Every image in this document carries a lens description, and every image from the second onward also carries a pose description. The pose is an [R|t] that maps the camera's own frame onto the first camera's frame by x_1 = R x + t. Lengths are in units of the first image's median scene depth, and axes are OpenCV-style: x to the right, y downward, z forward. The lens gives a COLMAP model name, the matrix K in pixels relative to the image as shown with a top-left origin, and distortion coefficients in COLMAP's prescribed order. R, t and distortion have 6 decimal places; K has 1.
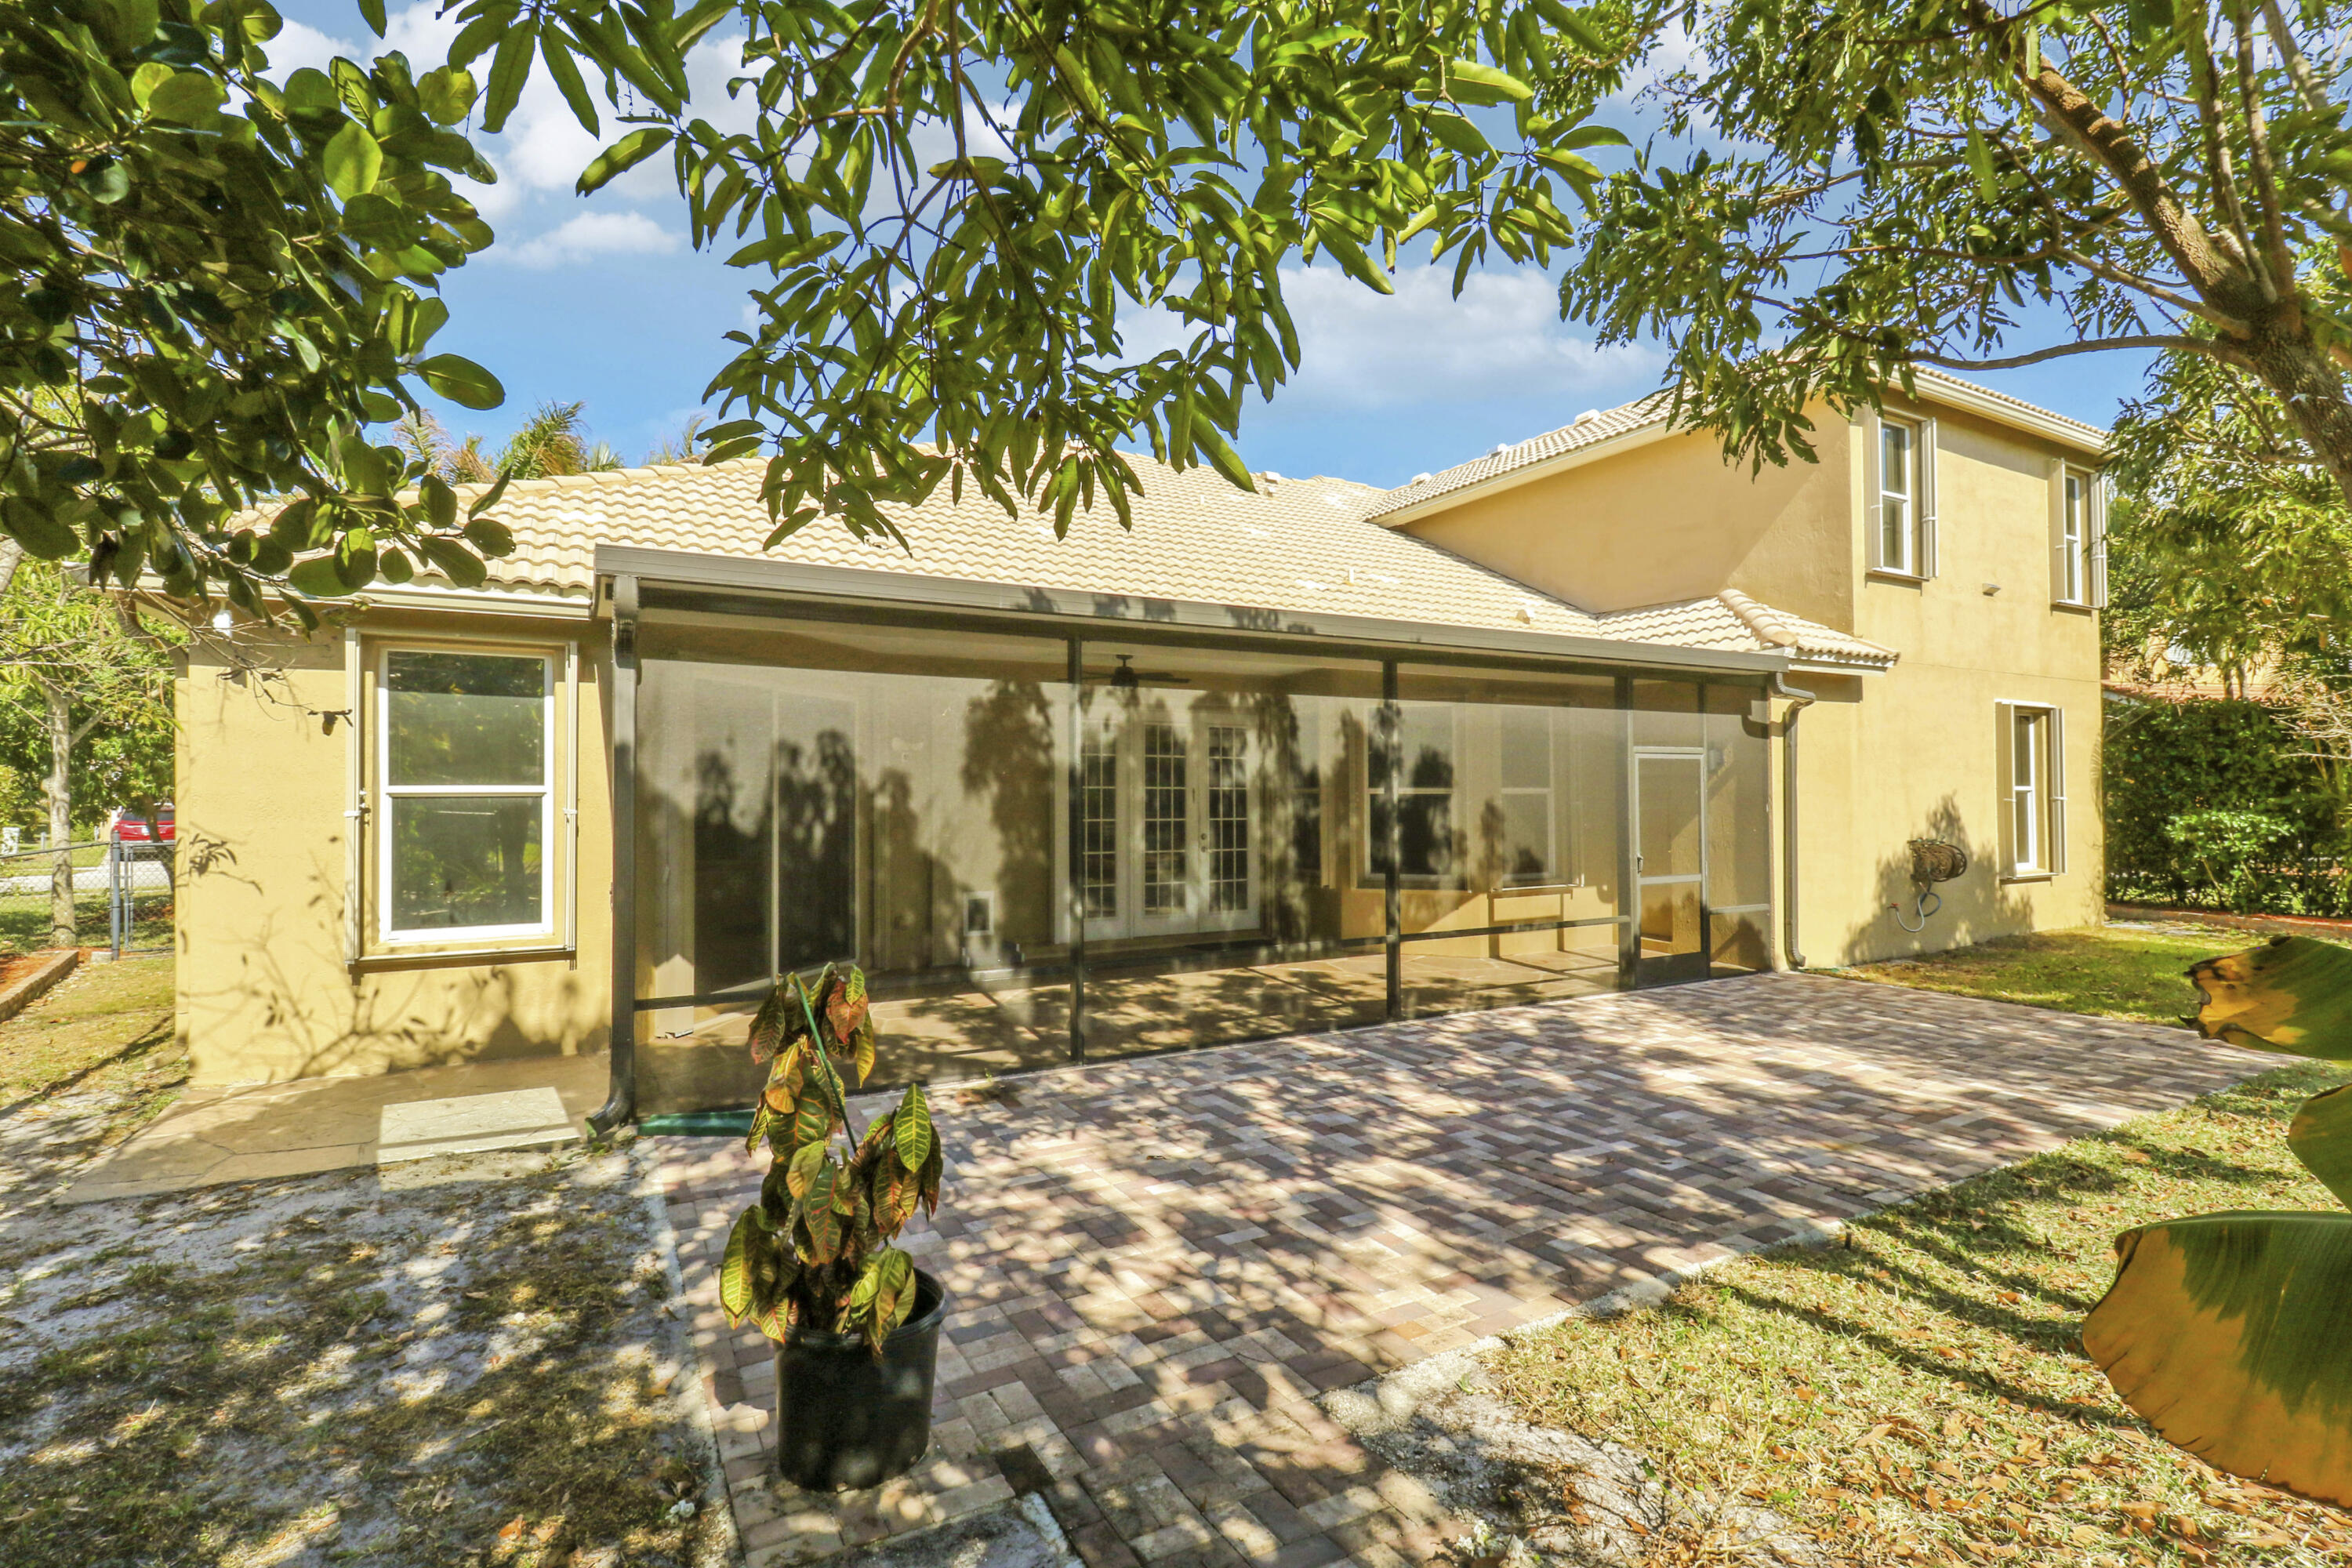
lens RADIAL K [[1125.6, 0, 1200.5], [0, 1125.6, 781.8], [0, 0, 1]] dist [0.002773, 0.000105]
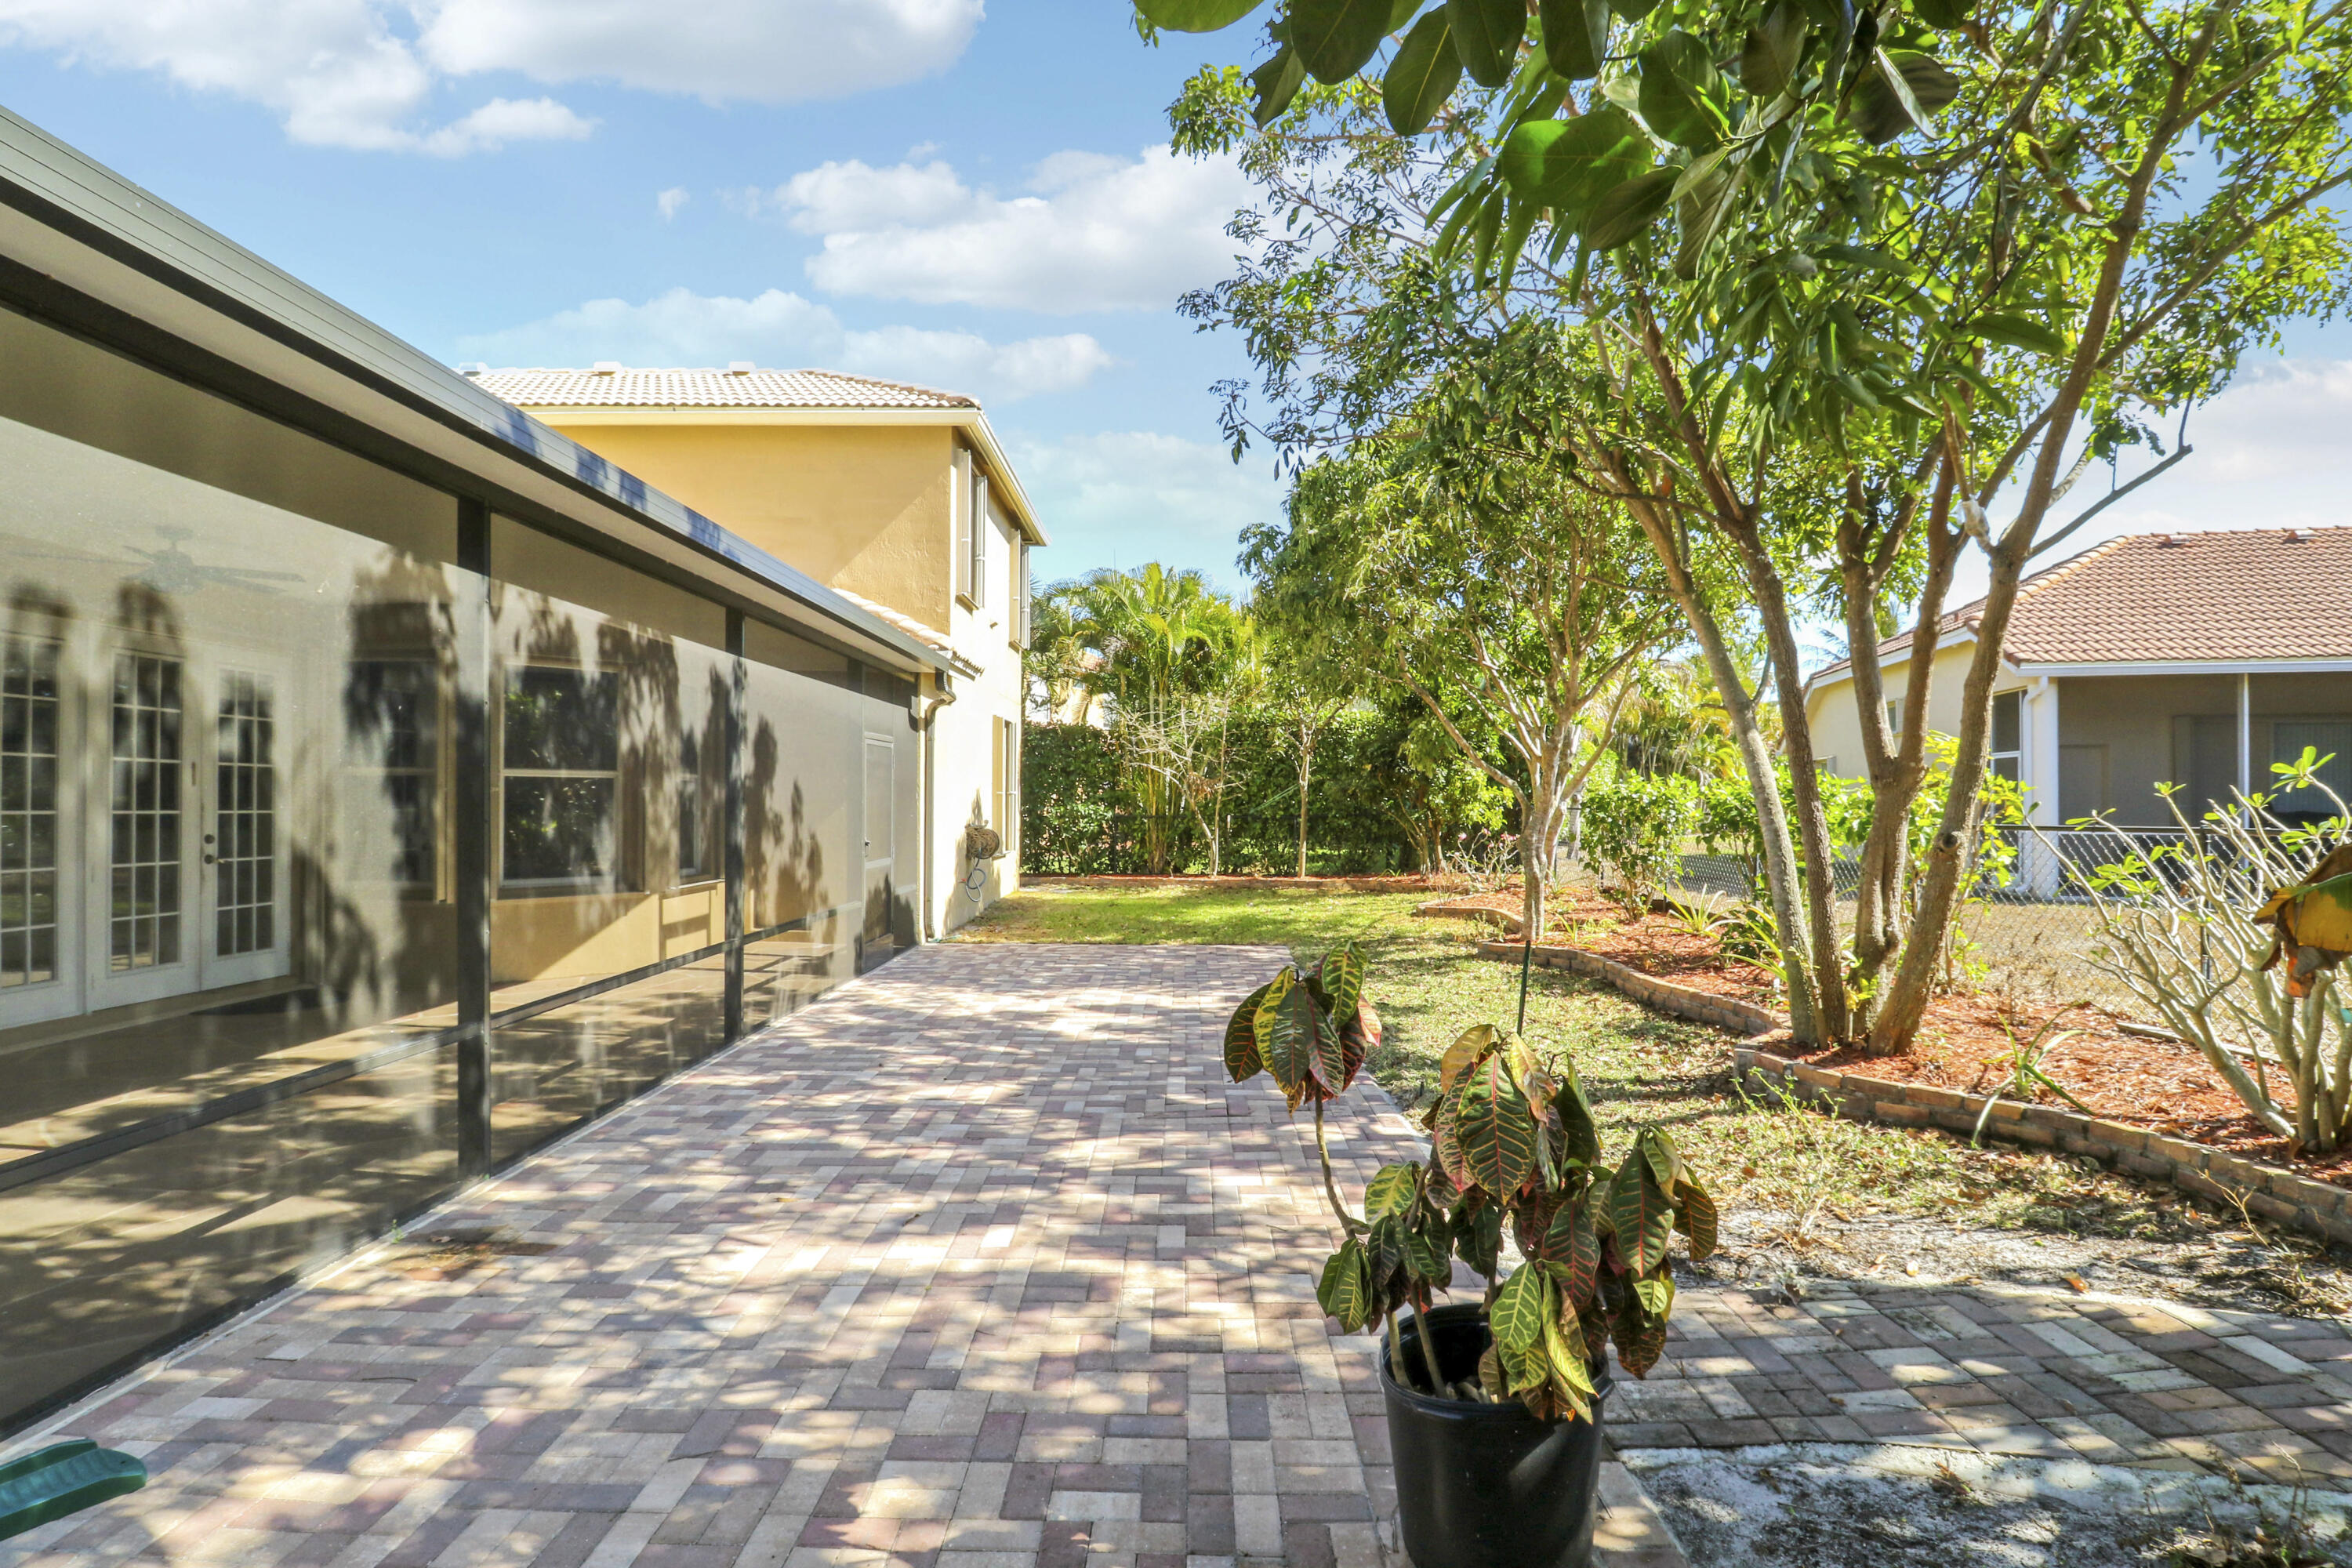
lens RADIAL K [[1125.6, 0, 1195.2], [0, 1125.6, 794.0], [0, 0, 1]] dist [0.002773, 0.000105]
pose [[0.486551, 0.009281, 0.873603, -0.521727], [-0.011534, 0.999925, -0.004199, 0.038120], [-0.873576, -0.008033, 0.486621, 0.383978]]
